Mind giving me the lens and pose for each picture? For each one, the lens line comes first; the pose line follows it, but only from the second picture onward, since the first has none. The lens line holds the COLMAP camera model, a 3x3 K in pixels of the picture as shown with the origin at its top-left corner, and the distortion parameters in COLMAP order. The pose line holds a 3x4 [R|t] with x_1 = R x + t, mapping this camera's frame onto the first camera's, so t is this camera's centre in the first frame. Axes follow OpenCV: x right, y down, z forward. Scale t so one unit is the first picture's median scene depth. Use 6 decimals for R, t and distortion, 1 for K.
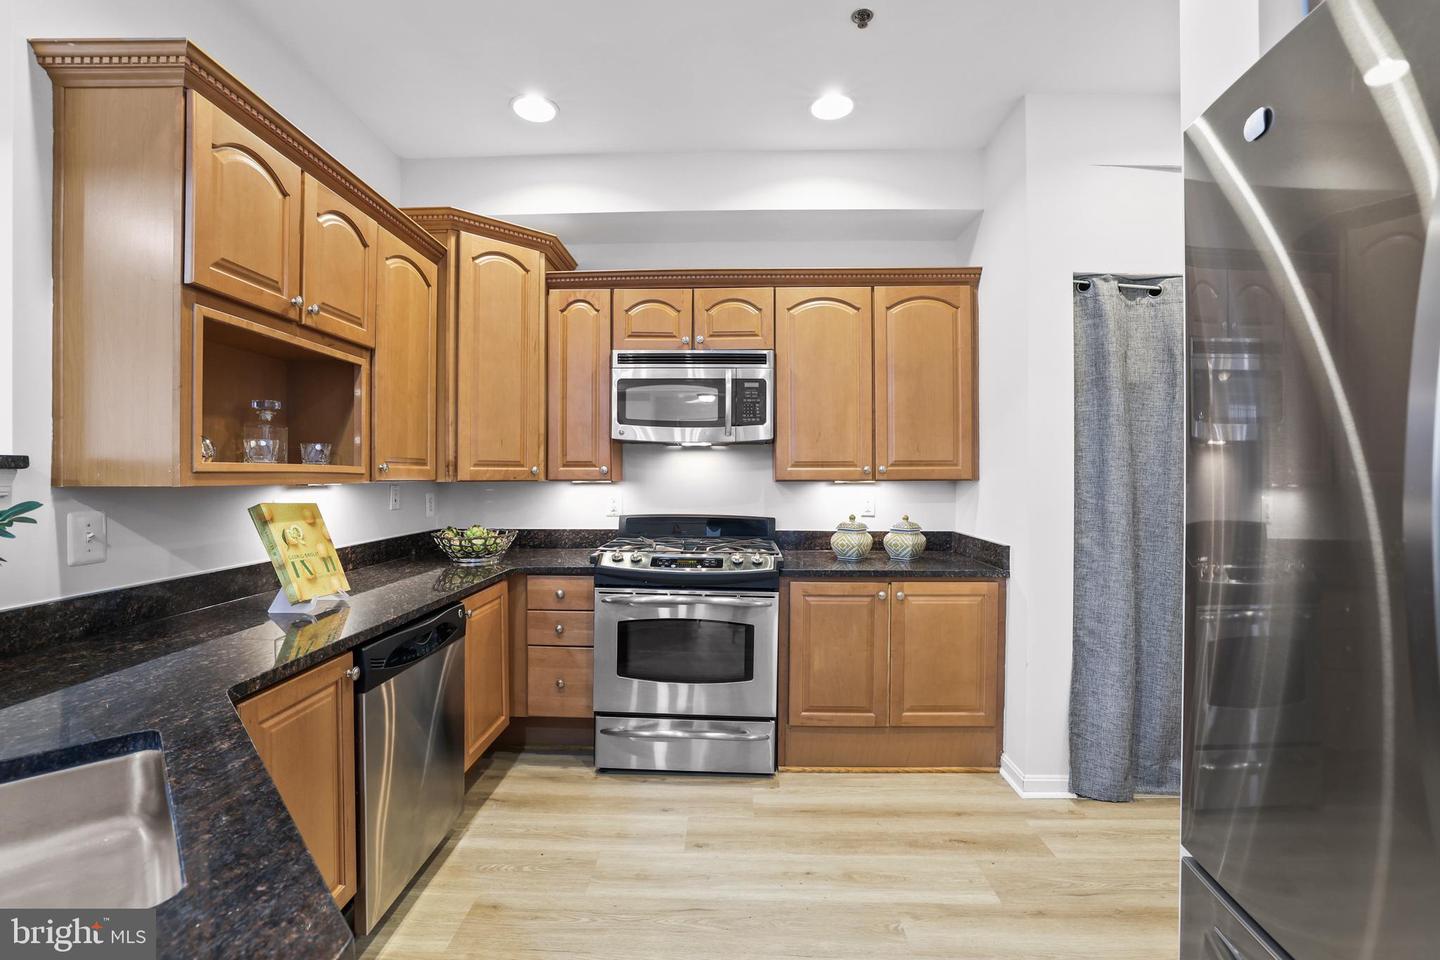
lens RADIAL K [[626.0, 0, 706.1], [0, 626.0, 479.0], [0, 0, 1]] dist [-0.044484, 0.009995]
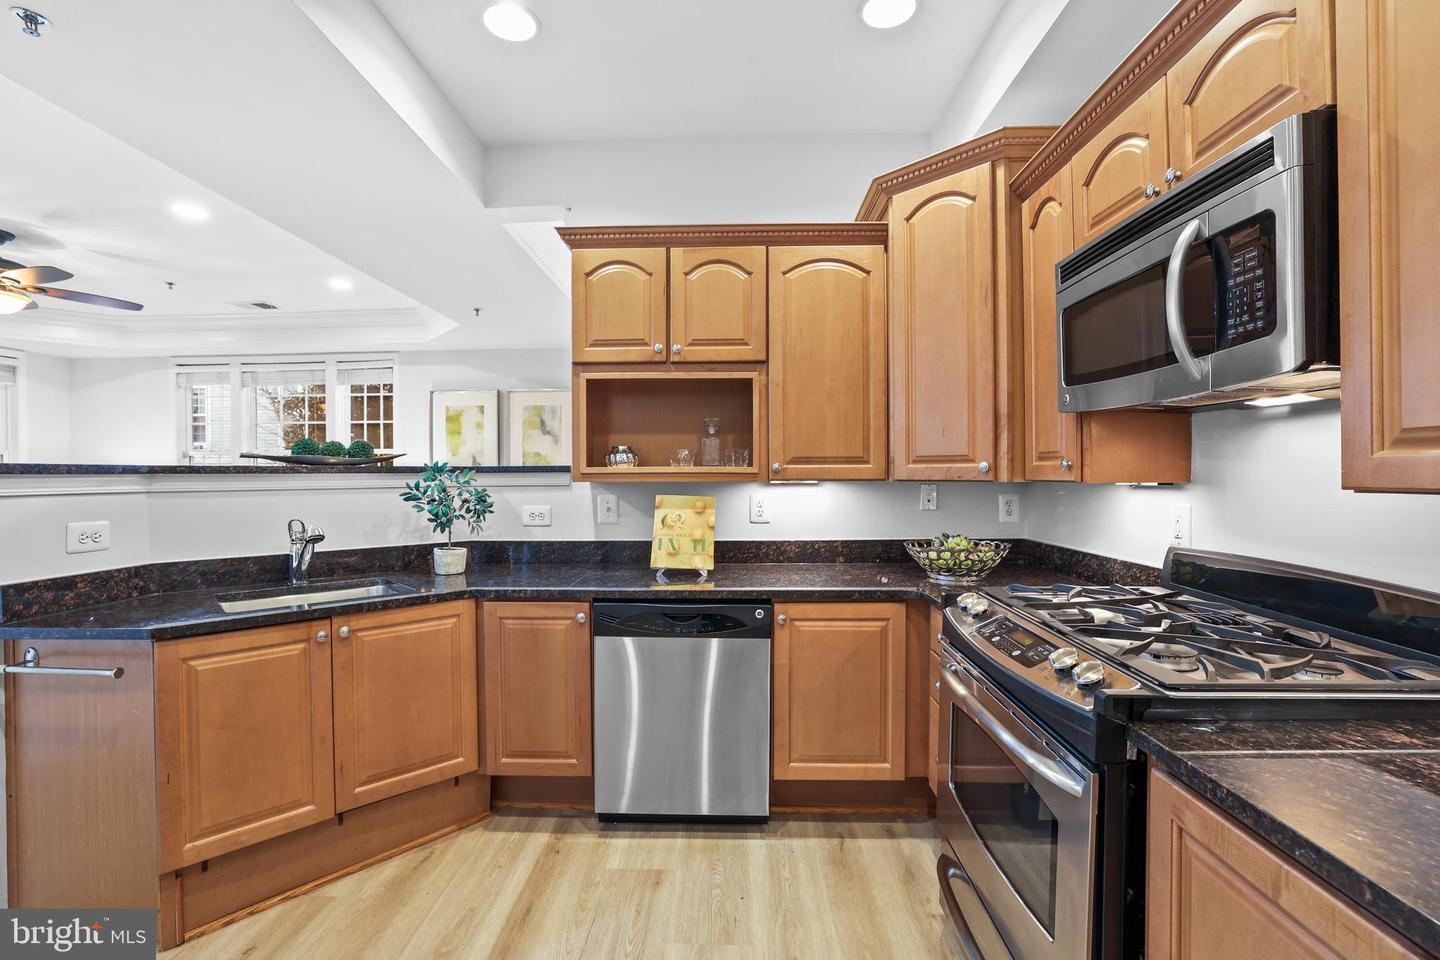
lens RADIAL K [[626.0, 0, 714.0], [0, 626.0, 479.0], [0, 0, 1]] dist [-0.044484, 0.009995]
pose [[0.008523, 0.007170, -0.999938, 0.528776], [-0.001320, 0.999974, 0.007159, -0.005276], [0.999963, 0.001259, 0.008533, 0.805828]]
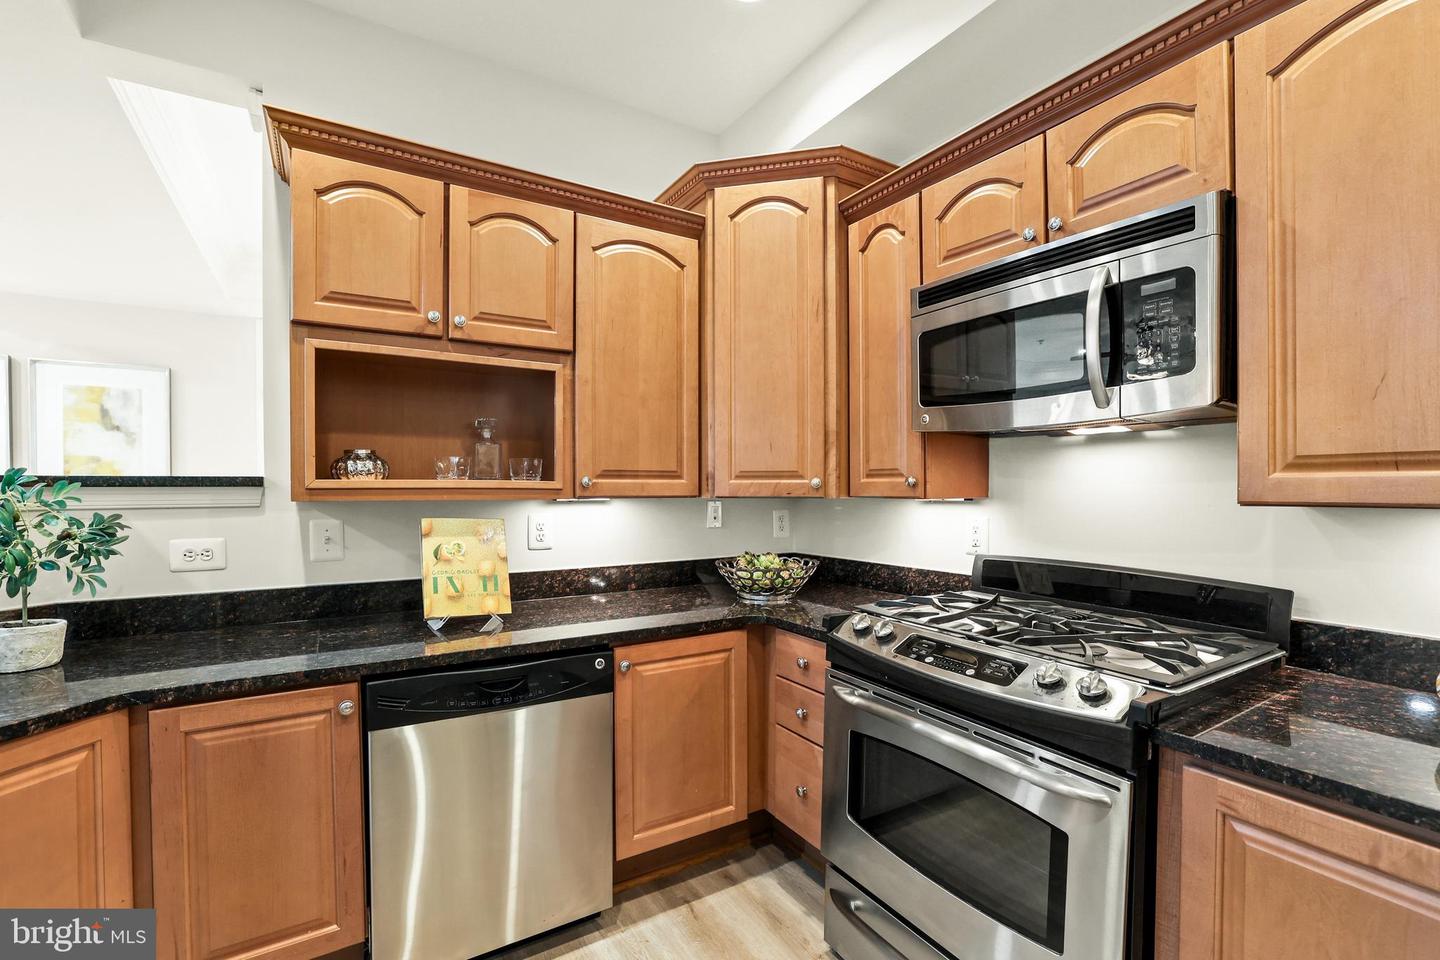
lens RADIAL K [[626.0, 0, 714.8], [0, 626.0, 497.7], [0, 0, 1]] dist [-0.044484, 0.009995]
pose [[0.558074, 0.010696, -0.829722, 0.308410], [-0.002442, 0.999934, 0.011248, -0.005474], [0.829788, -0.004251, 0.558063, 0.592536]]
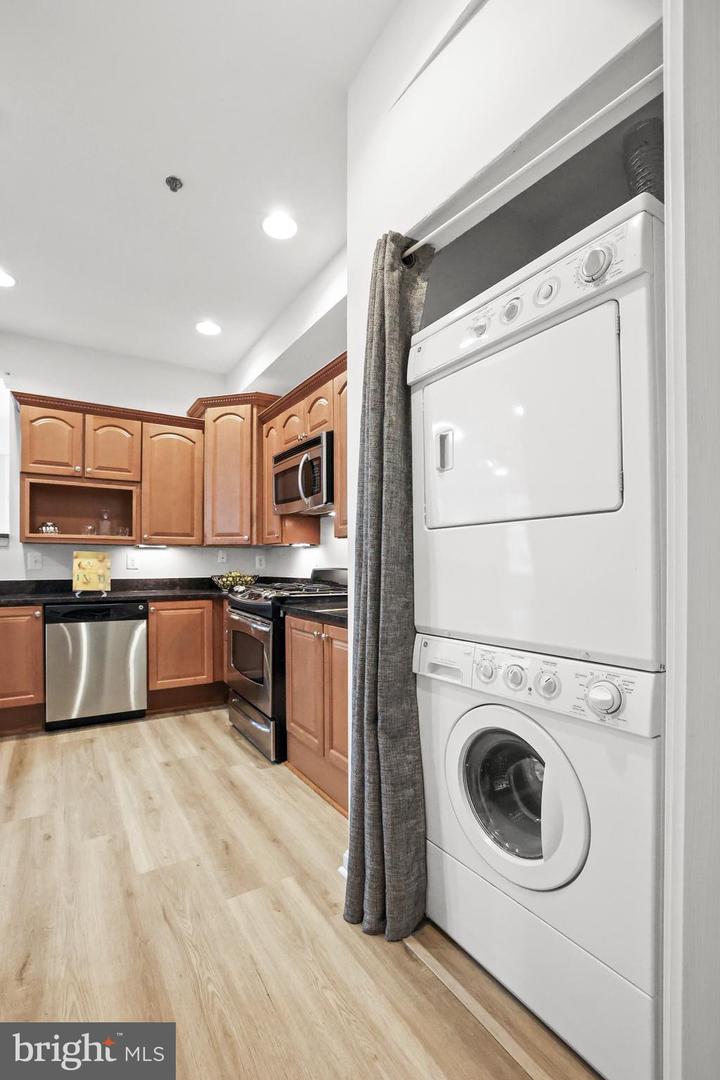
lens RADIAL K [[469.5, 0, 341.9], [0, 469.5, 568.6], [0, 0, 1]] dist [-0.044484, 0.009995]
pose [[0.554031, 0.004485, -0.832484, 1.067681], [-0.004134, 0.999988, 0.002636, 0.074279], [0.832486, 0.001981, 0.554042, 0.619521]]
